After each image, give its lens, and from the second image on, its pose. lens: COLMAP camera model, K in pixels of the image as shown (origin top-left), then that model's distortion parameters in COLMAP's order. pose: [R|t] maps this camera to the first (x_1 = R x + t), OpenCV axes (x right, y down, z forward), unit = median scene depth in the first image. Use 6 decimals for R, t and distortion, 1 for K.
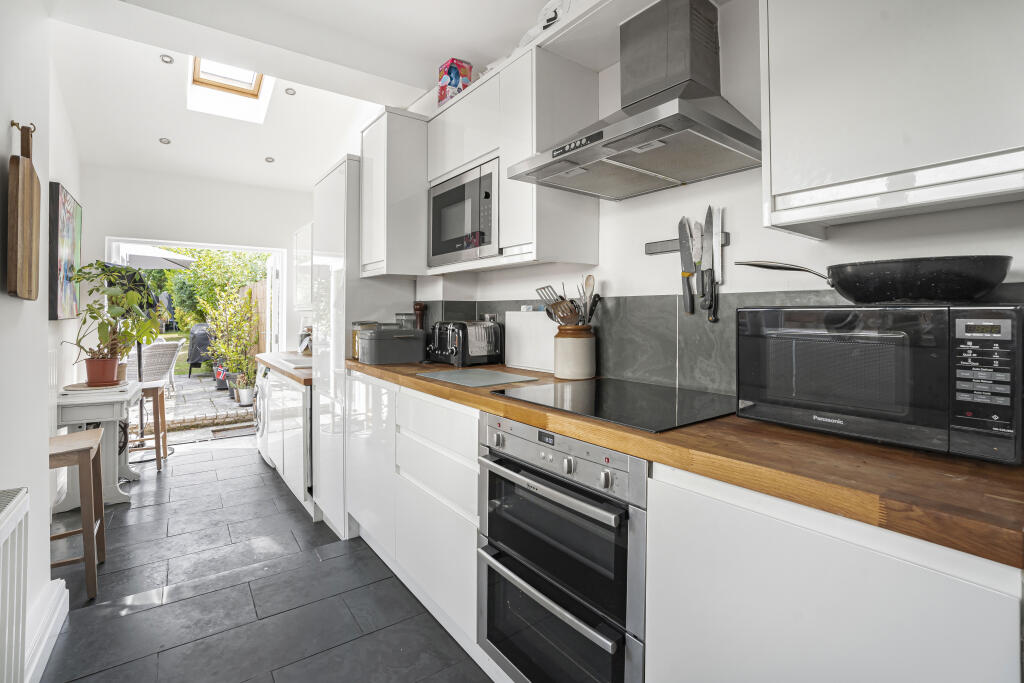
lens RADIAL K [[481.7, 0, 510.7], [0, 481.7, 315.0], [0, 0, 1]] dist [-0.002442, -0.000821]
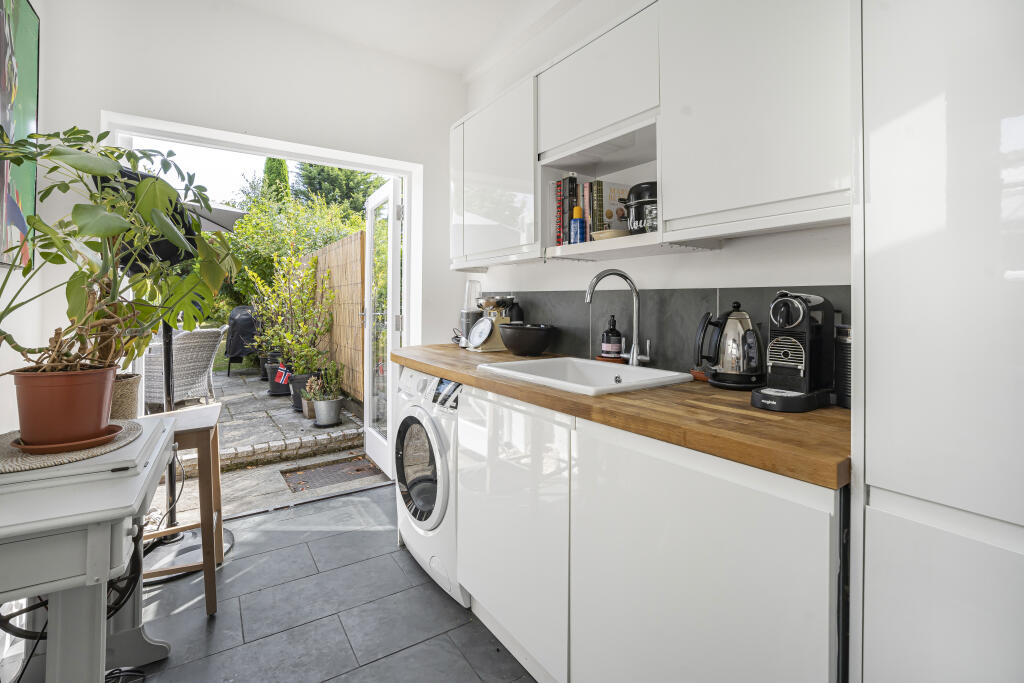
lens RADIAL K [[481.7, 0, 515.6], [0, 481.7, 305.9], [0, 0, 1]] dist [-0.002442, -0.000821]
pose [[0.999638, 0.003541, -0.026670, -0.290406], [-0.003537, 0.999994, 0.000216, 0.025149], [0.026671, -0.000122, 0.999644, 0.372794]]
